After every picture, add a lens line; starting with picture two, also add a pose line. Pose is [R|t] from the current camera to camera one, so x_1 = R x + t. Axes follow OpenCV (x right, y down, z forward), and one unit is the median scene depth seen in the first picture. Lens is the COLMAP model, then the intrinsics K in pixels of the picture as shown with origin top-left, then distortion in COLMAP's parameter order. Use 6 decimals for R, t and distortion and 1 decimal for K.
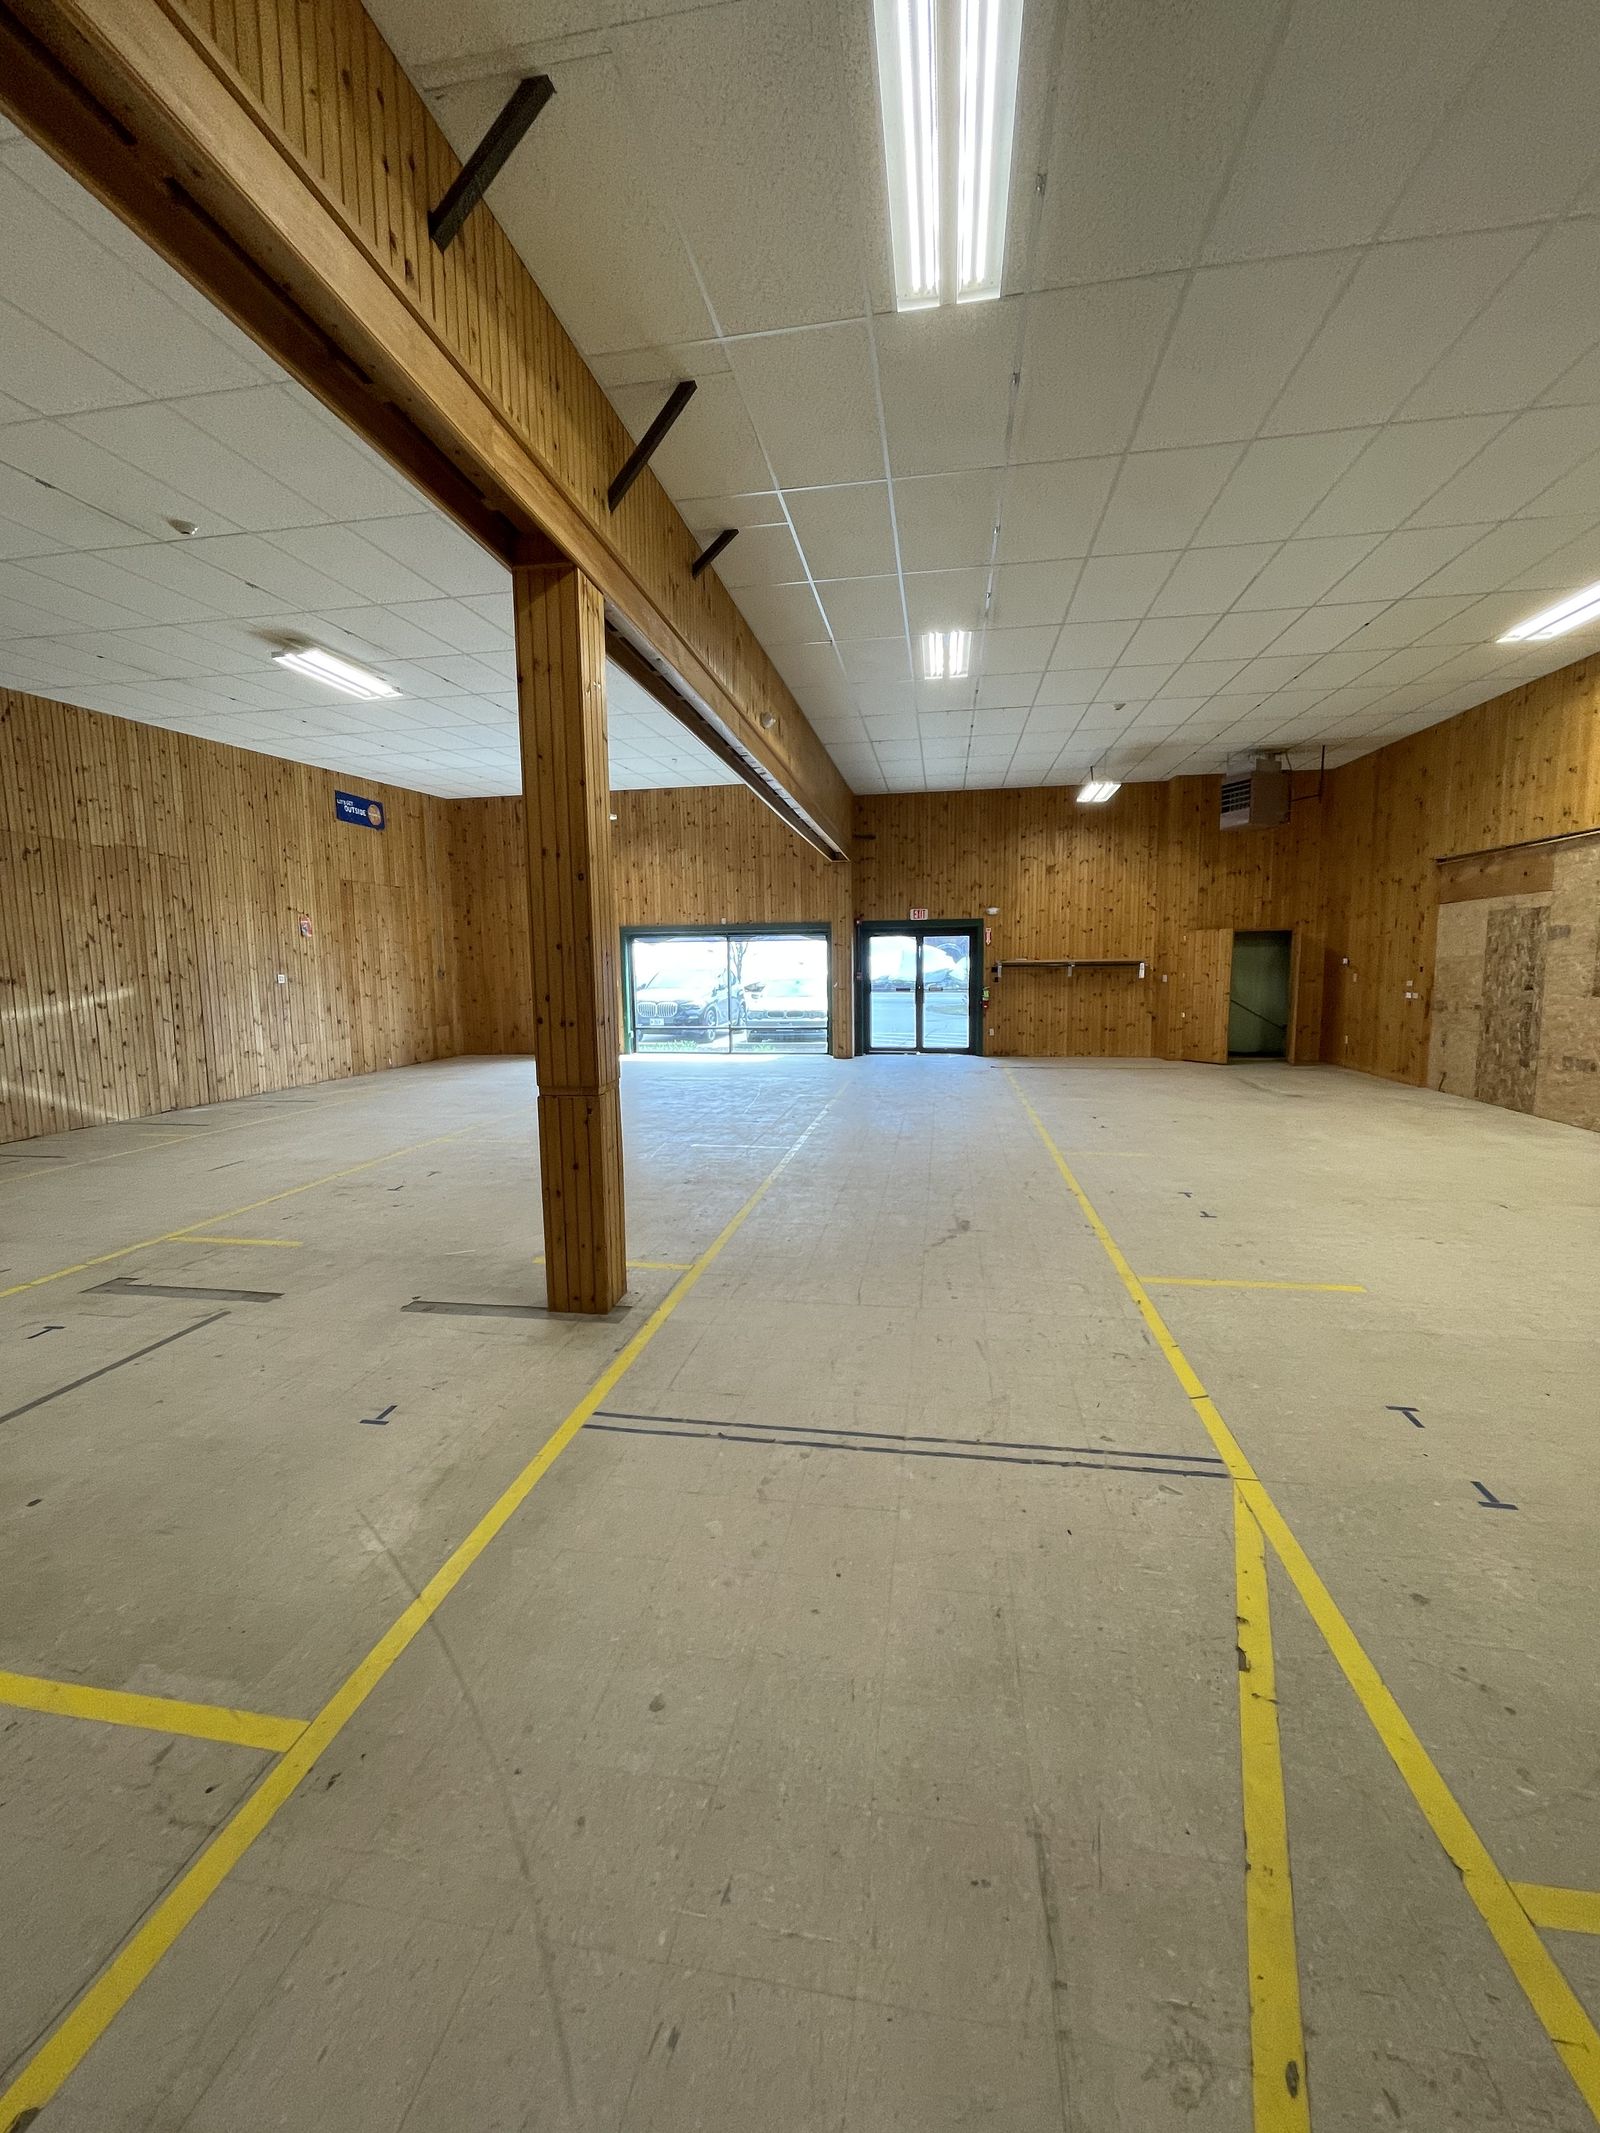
lens RADIAL K [[854.9, 0, 800.0], [0, 854.9, 1066.5], [0, 0, 1]] dist [-0.000466, -0.003006]
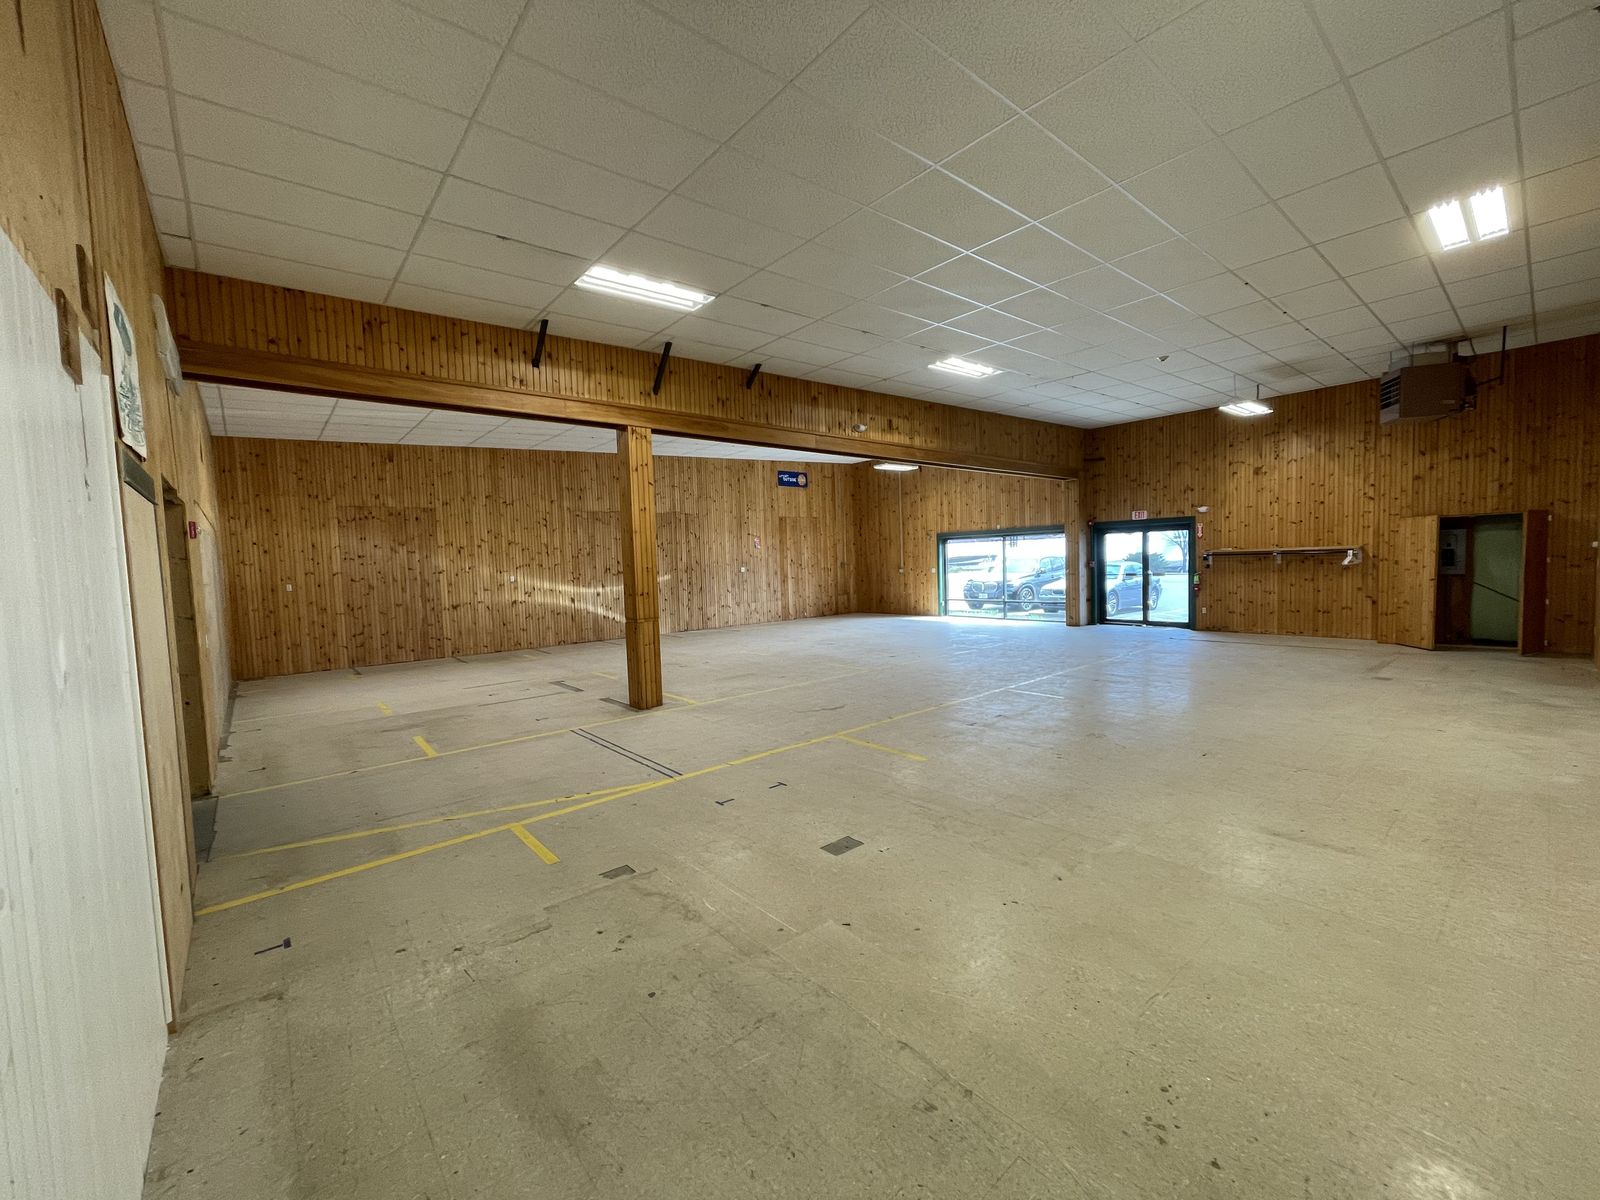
lens RADIAL K [[641.3, 0, 800.0], [0, 641.3, 600.0], [0, 0, 1]] dist [-0.000466, -0.003006]
pose [[0.765376, 0.026487, -0.643038, 0.383091], [-0.053549, 0.998309, -0.022615, -0.004371], [0.641351, 0.051743, 0.765501, -0.046020]]
